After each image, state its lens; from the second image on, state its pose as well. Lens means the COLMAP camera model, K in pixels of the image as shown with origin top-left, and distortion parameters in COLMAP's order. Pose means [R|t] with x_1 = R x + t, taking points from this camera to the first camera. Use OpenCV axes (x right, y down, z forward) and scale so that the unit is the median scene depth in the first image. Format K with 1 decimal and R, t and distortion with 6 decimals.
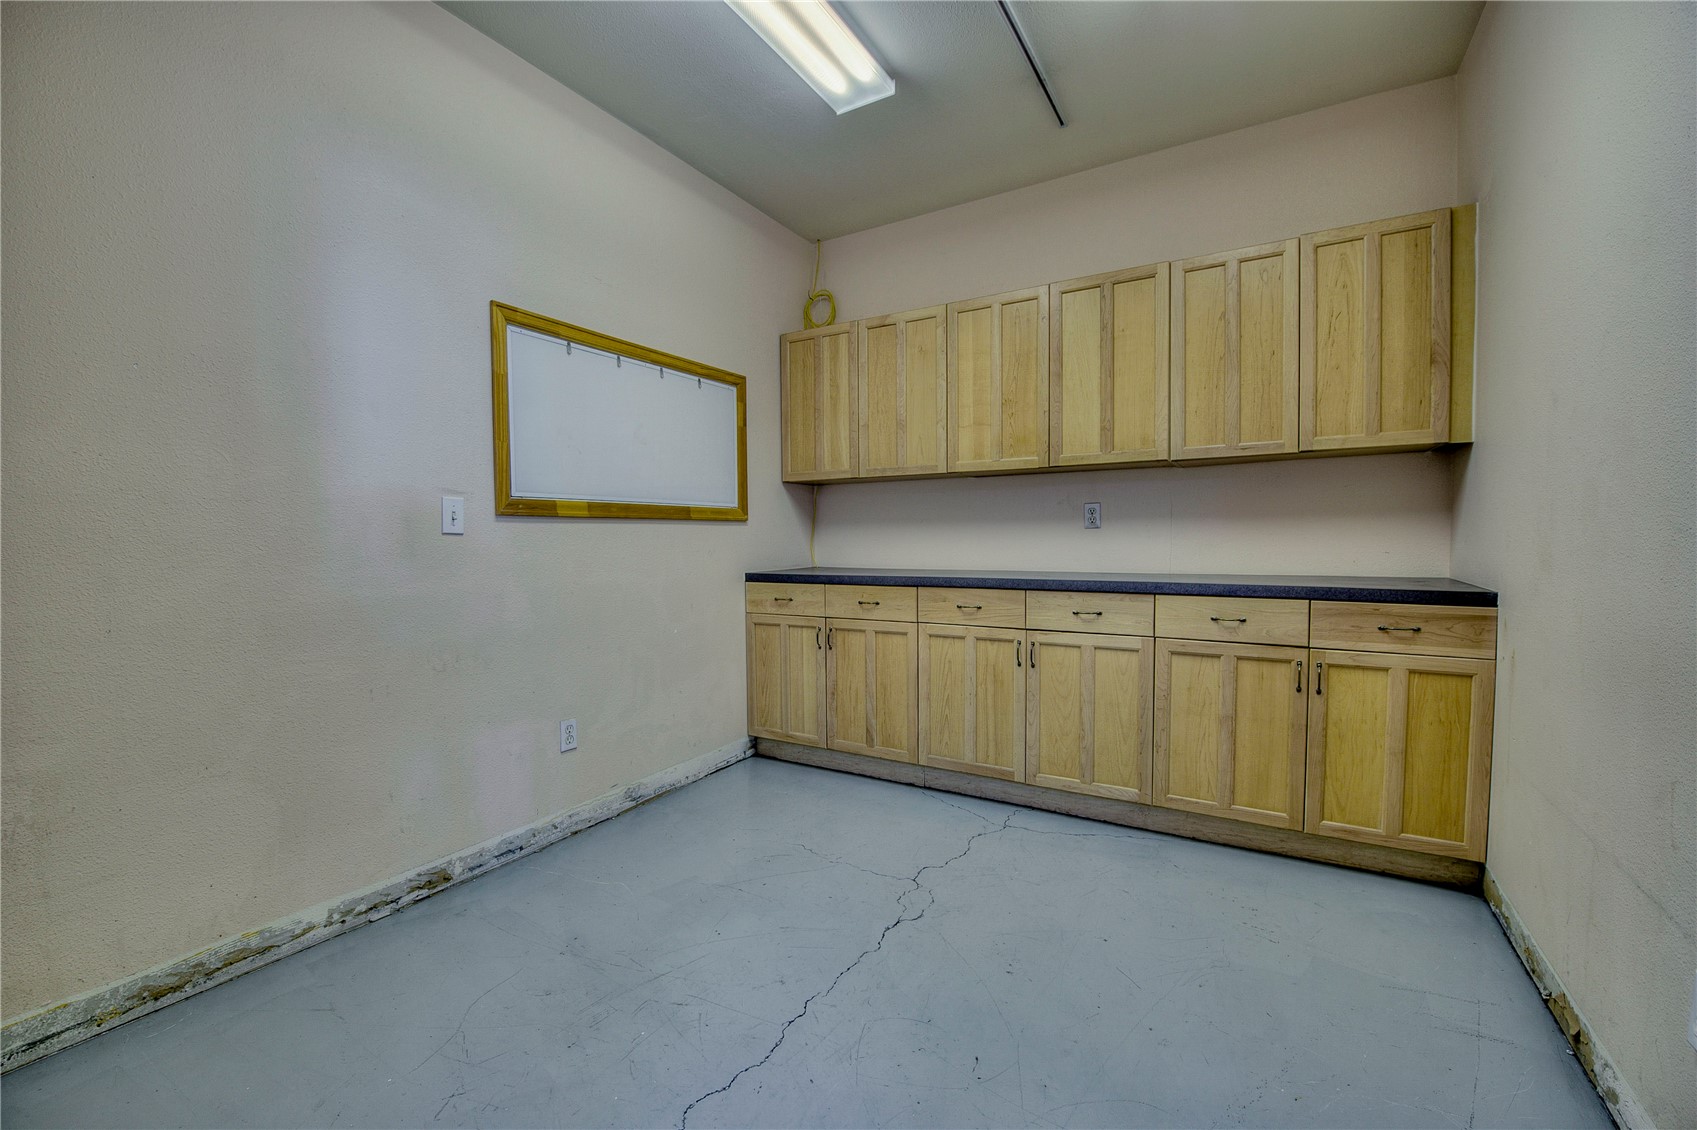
lens RADIAL K [[699.4, 0, 847.0], [0, 699.4, 544.0], [0, 0, 1]] dist [-0.020624, -0.000195]
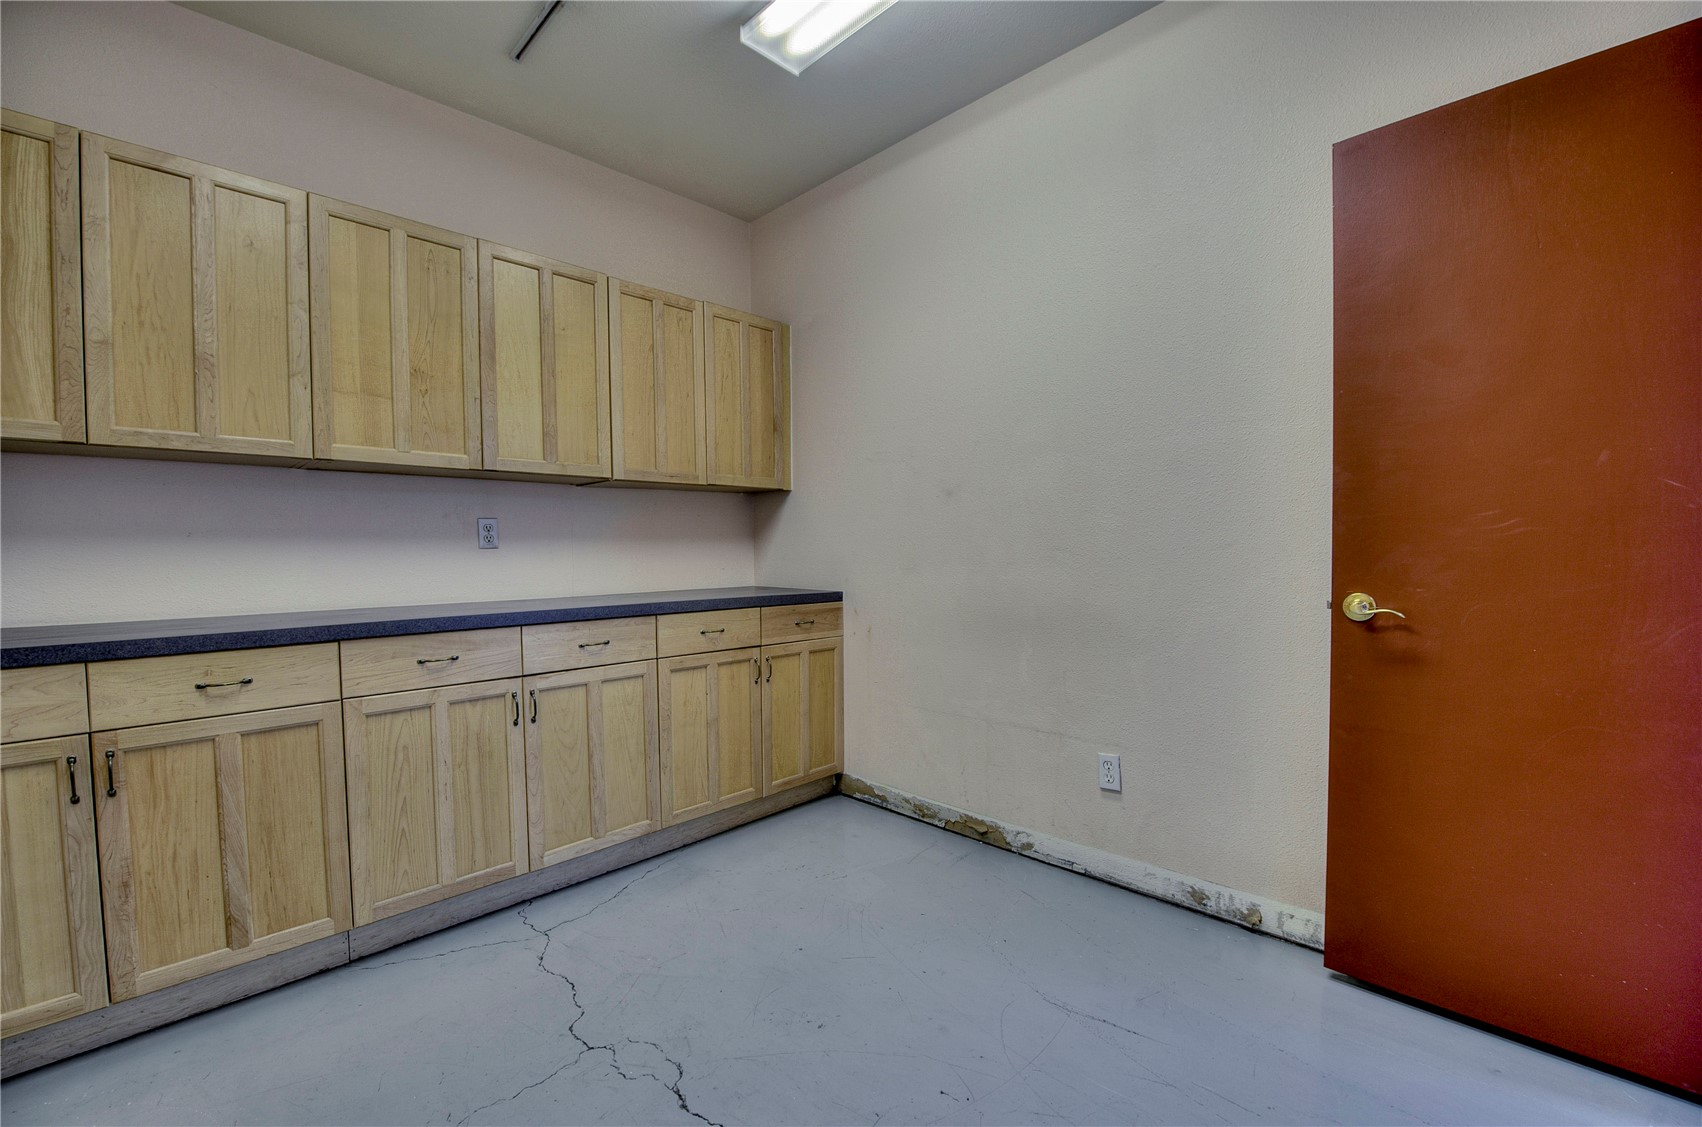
lens RADIAL K [[680.0, 0, 857.5], [0, 680.0, 561.9], [0, 0, 1]] dist [-0.018467, -0.000386]
pose [[0.249292, -0.010308, 0.968374, -0.398189], [0.021183, 0.999762, 0.005189, -0.001869], [-0.968197, 0.019220, 0.249451, 0.464195]]
